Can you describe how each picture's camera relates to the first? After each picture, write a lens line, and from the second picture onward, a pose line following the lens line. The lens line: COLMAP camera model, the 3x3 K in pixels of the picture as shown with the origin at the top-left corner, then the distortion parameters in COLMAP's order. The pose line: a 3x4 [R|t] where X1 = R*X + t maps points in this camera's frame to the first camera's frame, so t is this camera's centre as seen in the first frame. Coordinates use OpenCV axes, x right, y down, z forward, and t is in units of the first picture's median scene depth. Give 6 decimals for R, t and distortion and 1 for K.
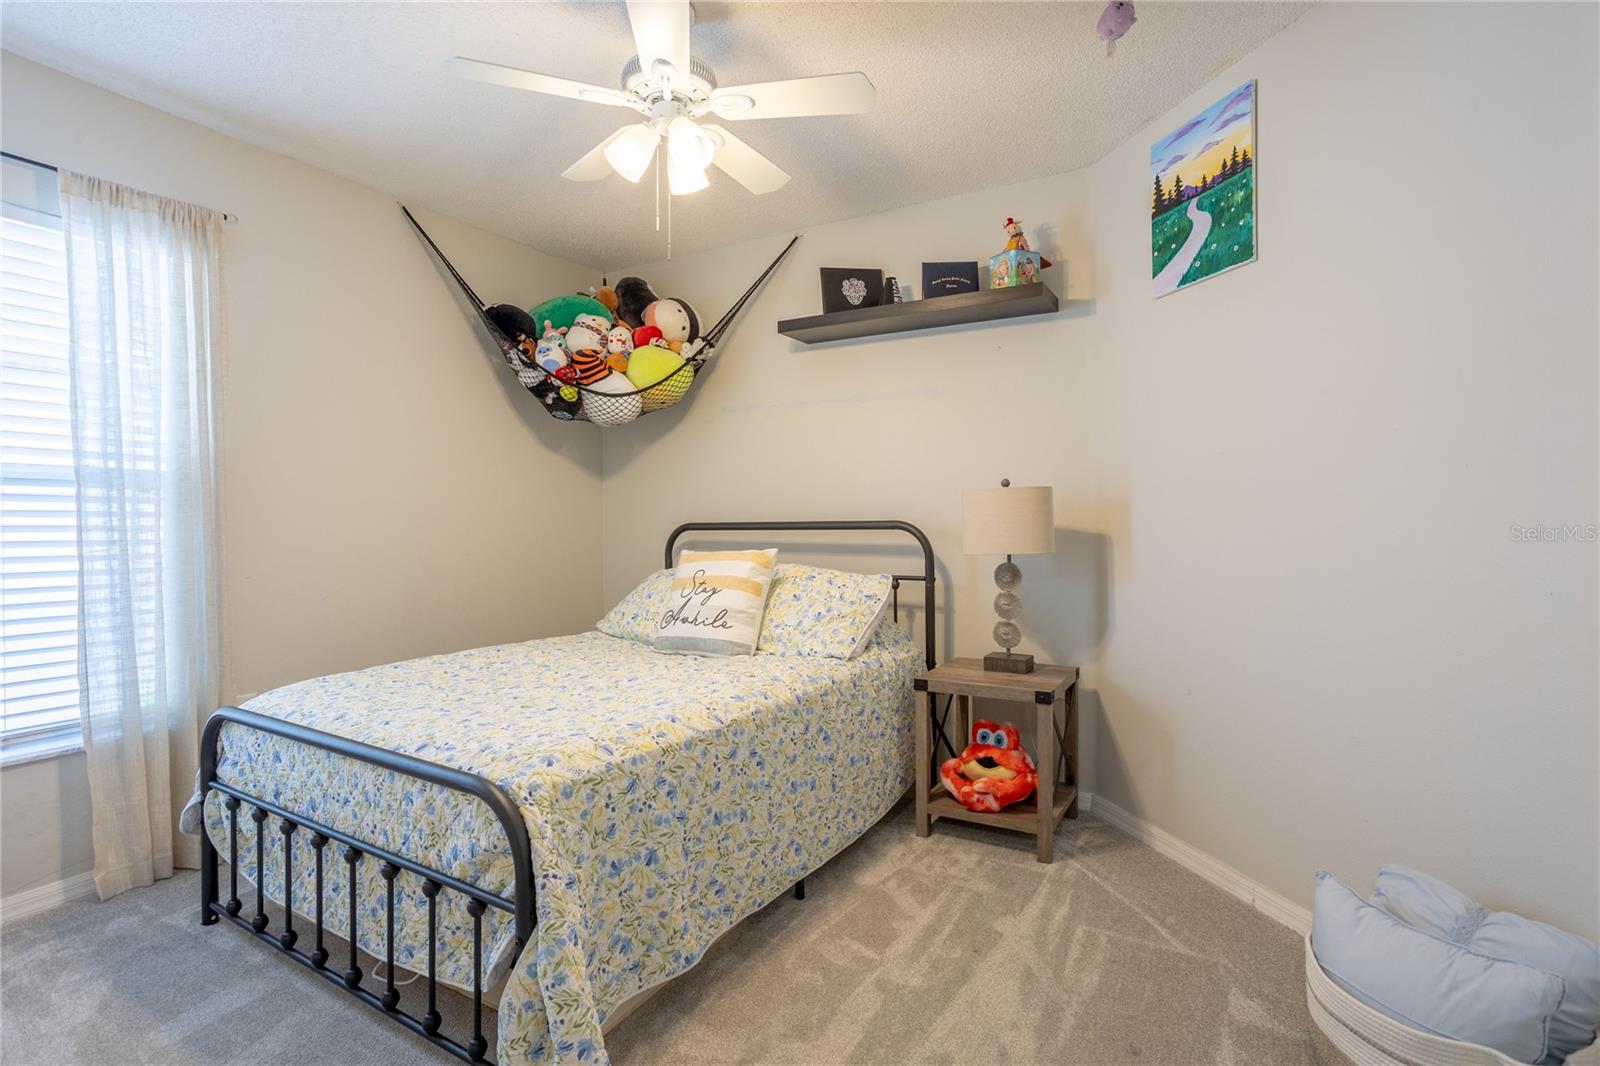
lens RADIAL K [[776.9, 0, 788.0], [0, 776.9, 518.9], [0, 0, 1]] dist [-0.053298, 0.035667]
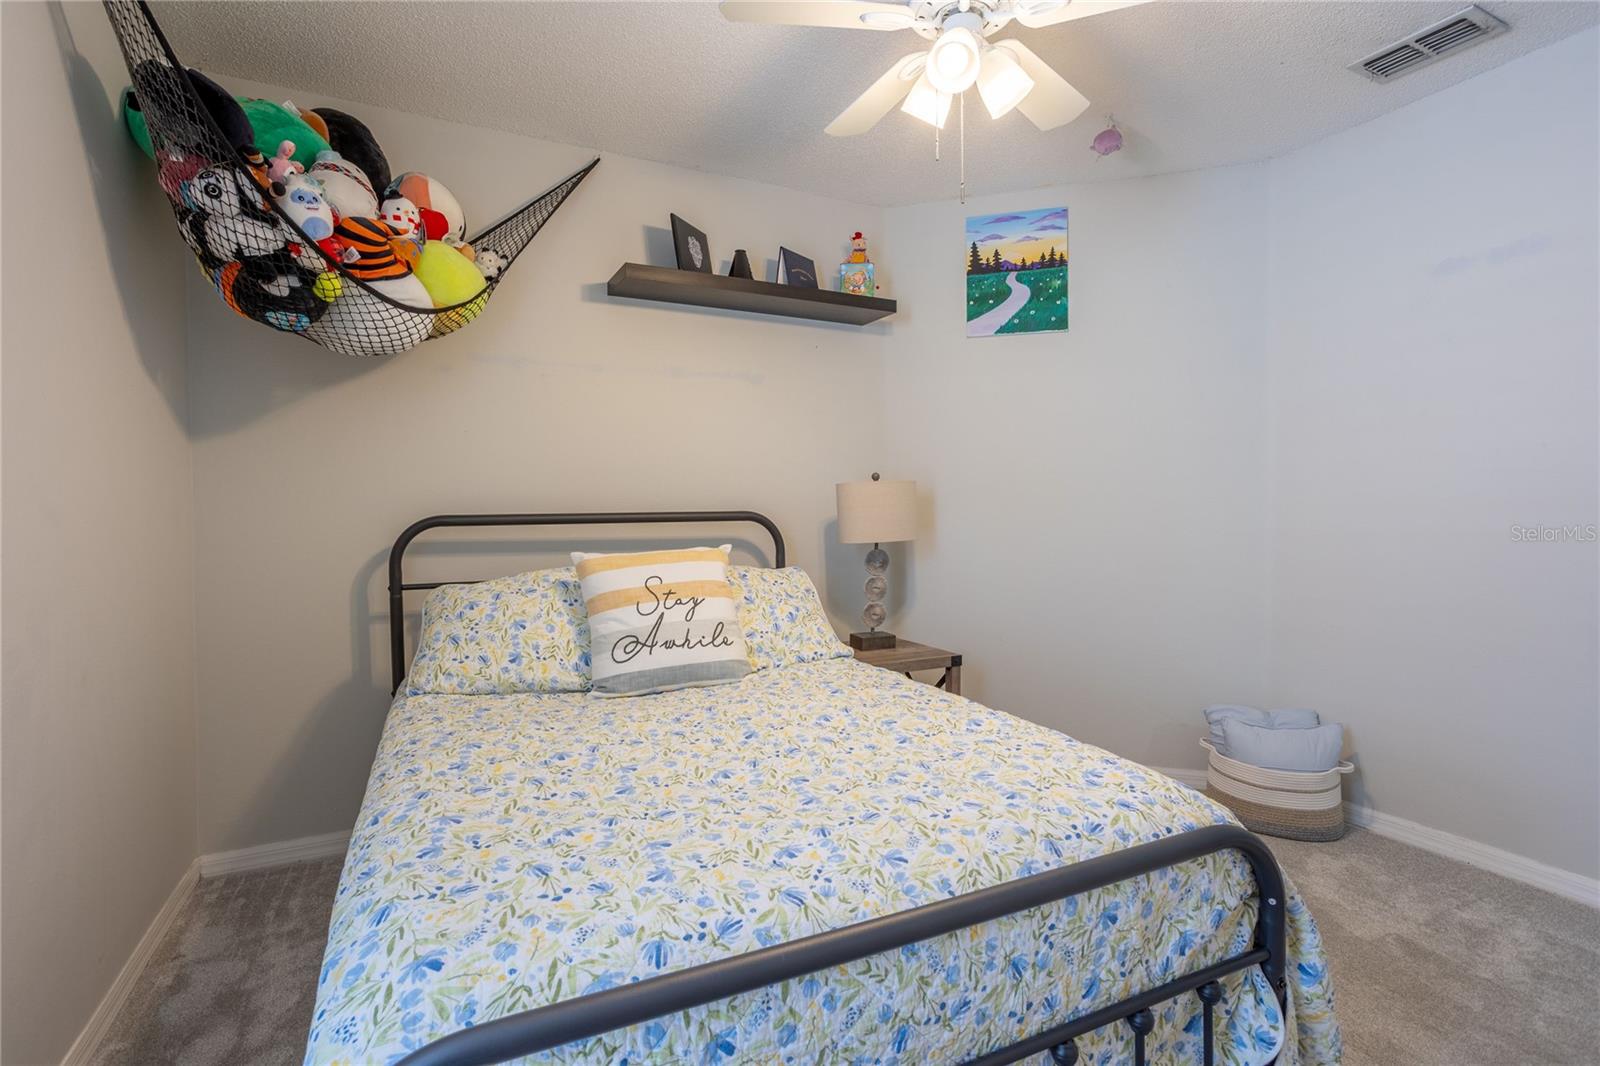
lens RADIAL K [[776.9, 0, 788.0], [0, 776.9, 518.9], [0, 0, 1]] dist [-0.053298, 0.035667]
pose [[0.539265, -0.007549, 0.842102, -0.815787], [0.001381, 0.999966, 0.008080, 0.005012], [-0.842135, -0.003194, 0.539257, 0.588442]]
